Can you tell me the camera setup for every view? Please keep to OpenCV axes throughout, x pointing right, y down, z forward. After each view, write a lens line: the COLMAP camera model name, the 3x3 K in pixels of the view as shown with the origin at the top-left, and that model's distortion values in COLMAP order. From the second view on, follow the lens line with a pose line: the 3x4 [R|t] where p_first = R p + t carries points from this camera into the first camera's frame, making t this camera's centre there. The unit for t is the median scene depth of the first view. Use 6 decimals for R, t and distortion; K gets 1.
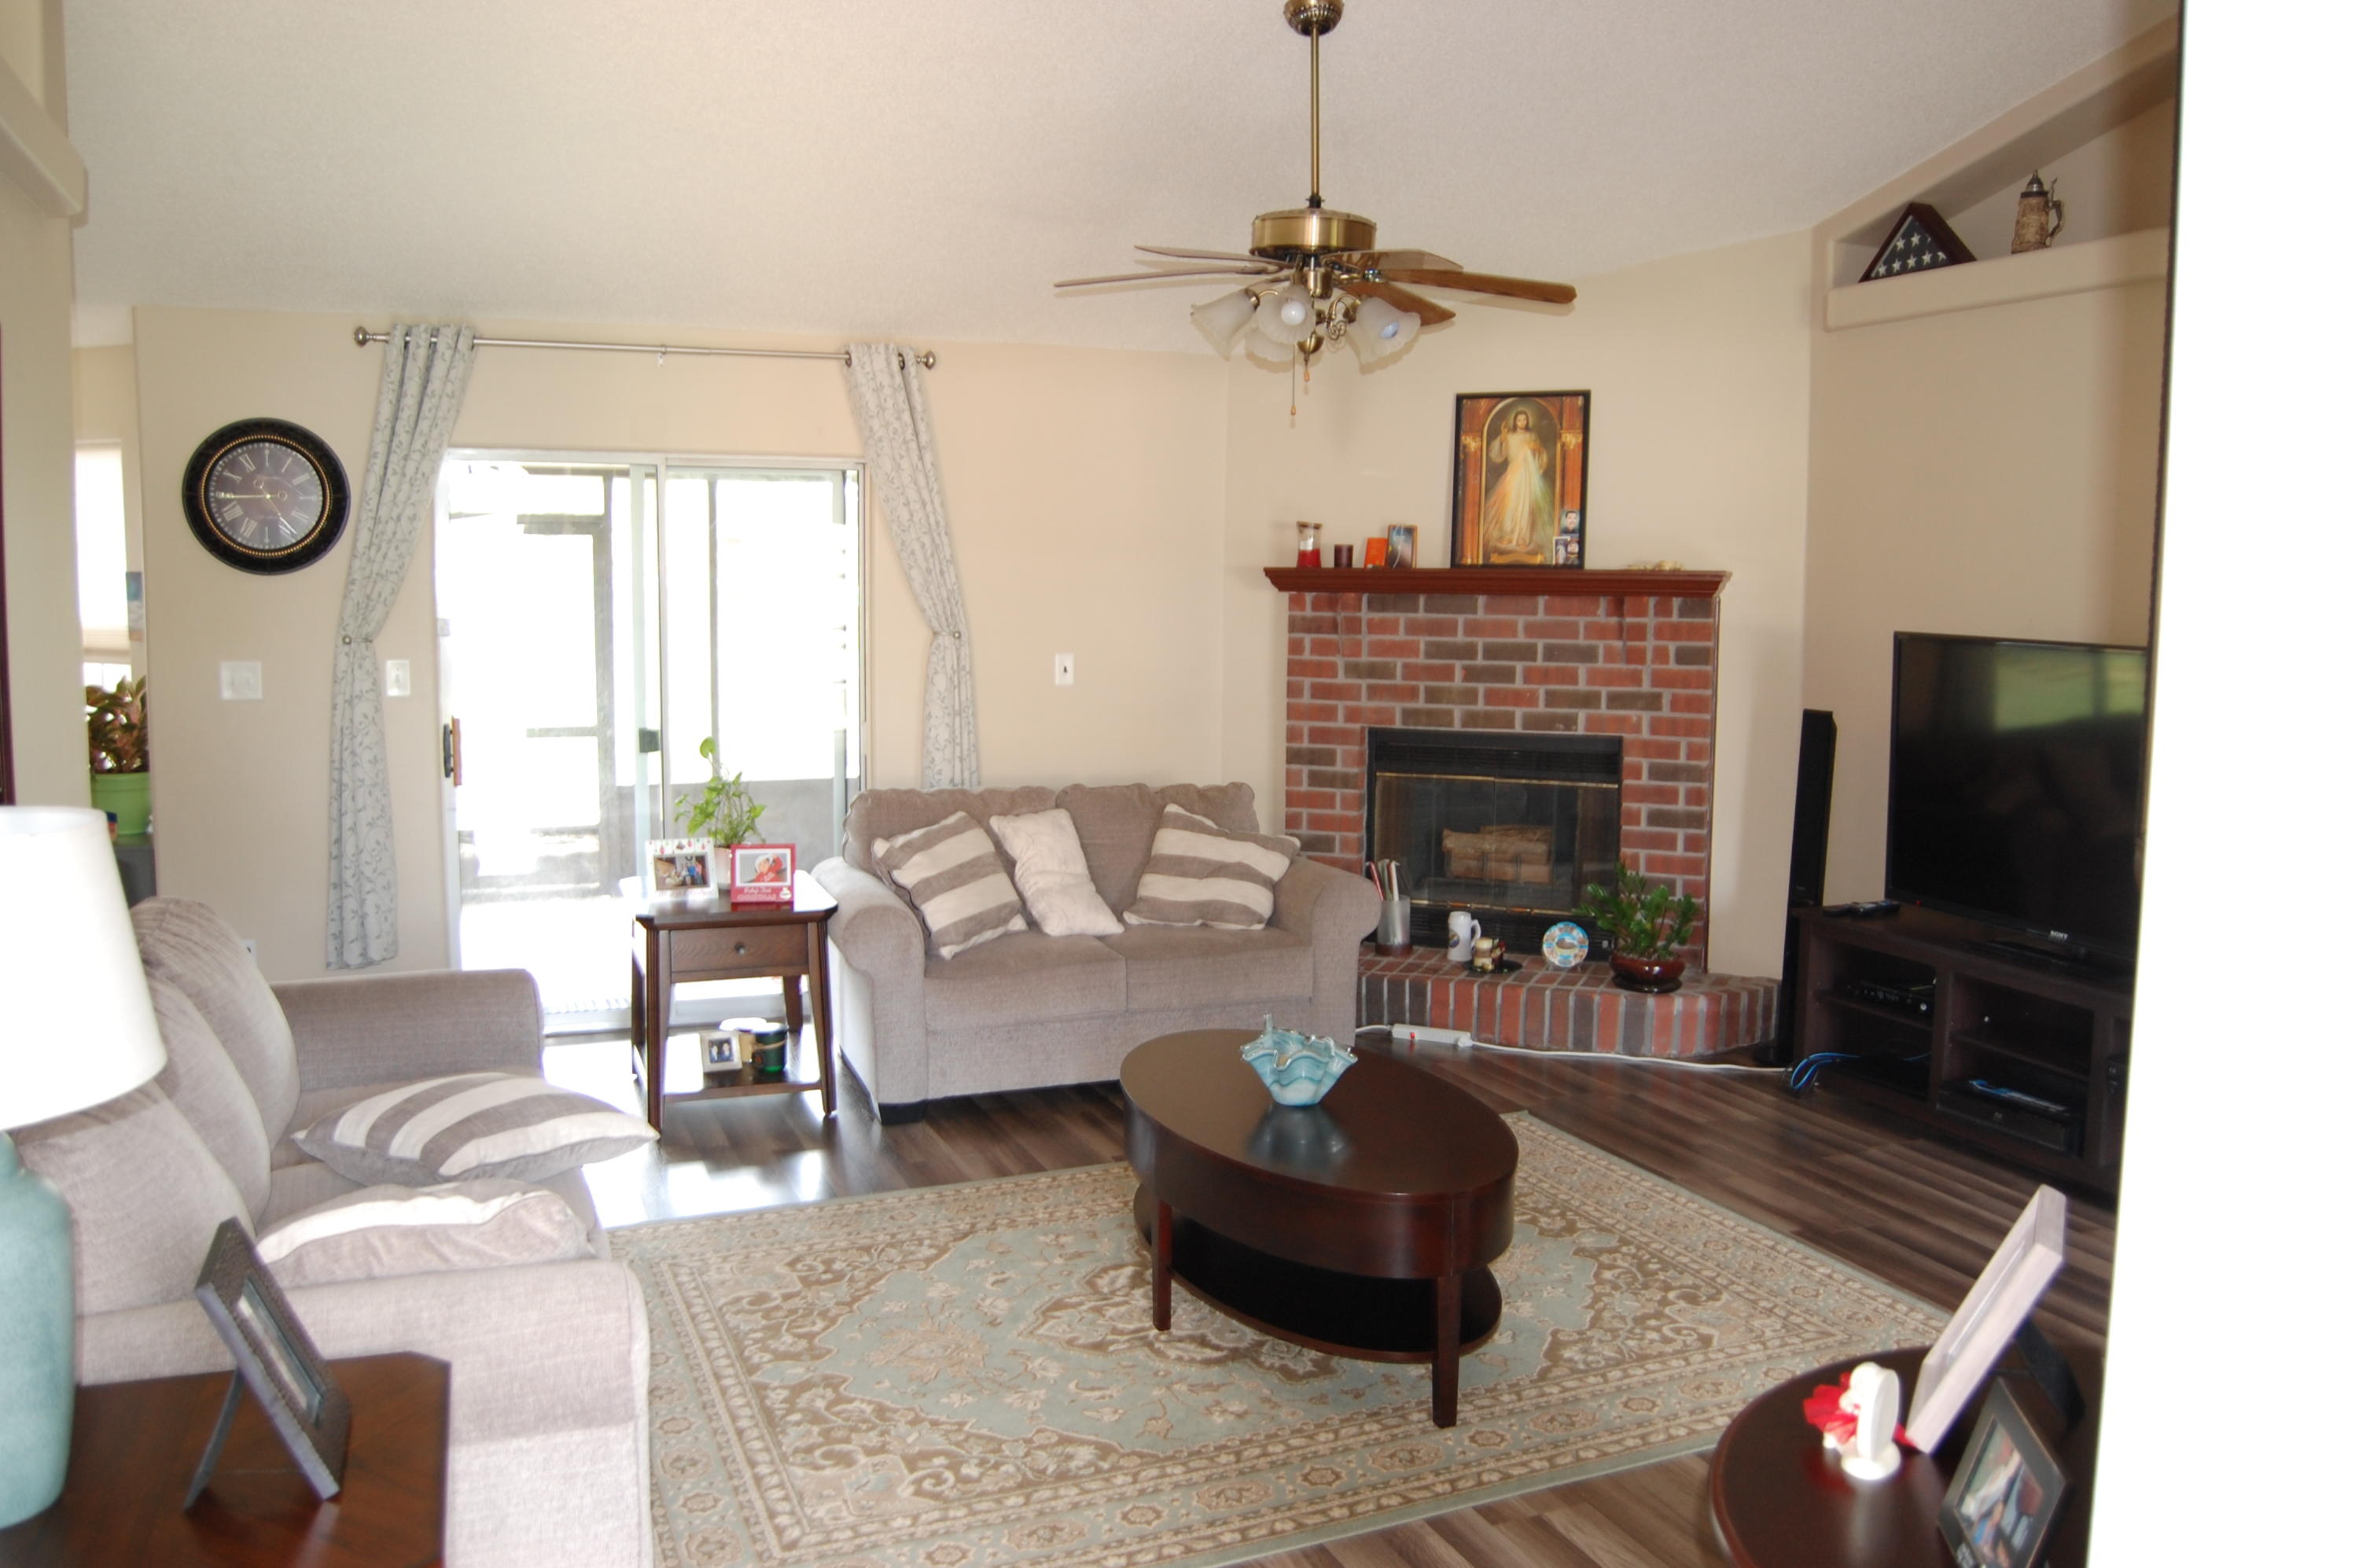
lens RADIAL K [[1812.0, 0, 1179.0], [0, 1812.0, 781.9], [0, 0, 1]] dist [-0.068132, 0.020025]
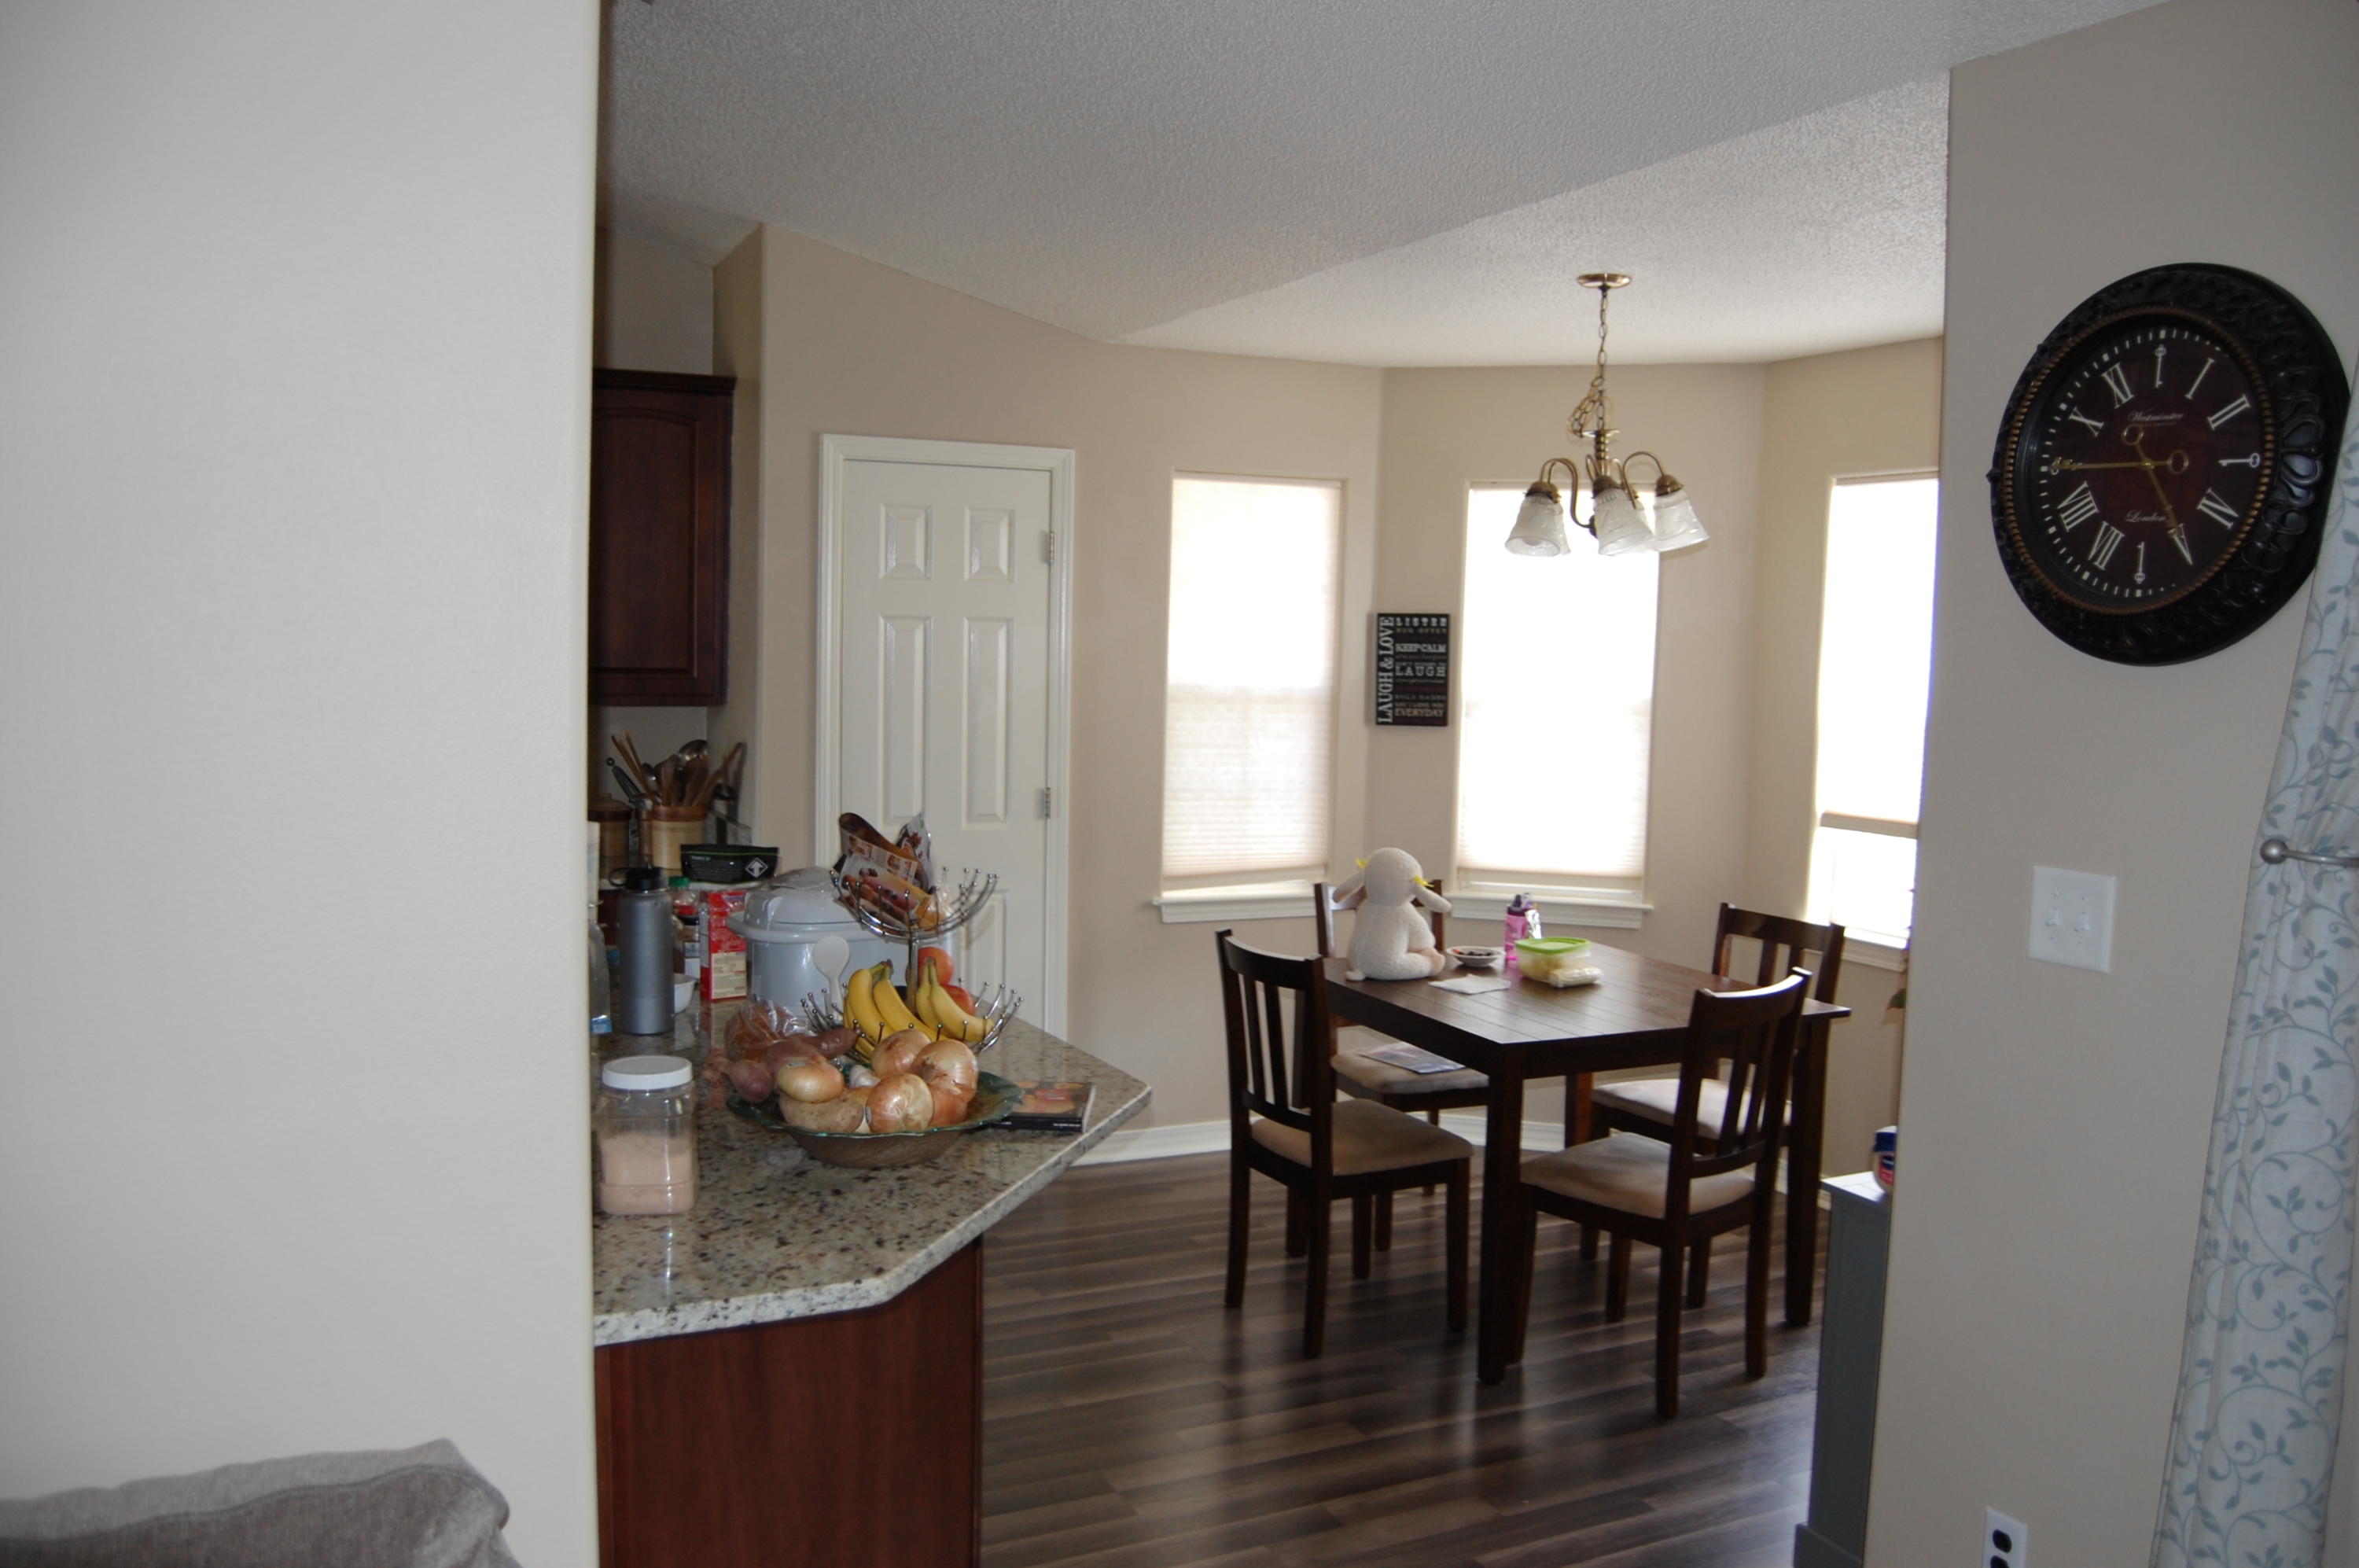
lens RADIAL K [[1812.0, 0, 1179.0], [0, 1812.0, 780.9], [0, 0, 1]] dist [-0.068132, 0.020025]
pose [[0.042209, 0.073635, -0.996392, -0.126561], [-0.133329, 0.988776, 0.067424, -0.088845], [0.990173, 0.130002, 0.051553, 0.772462]]
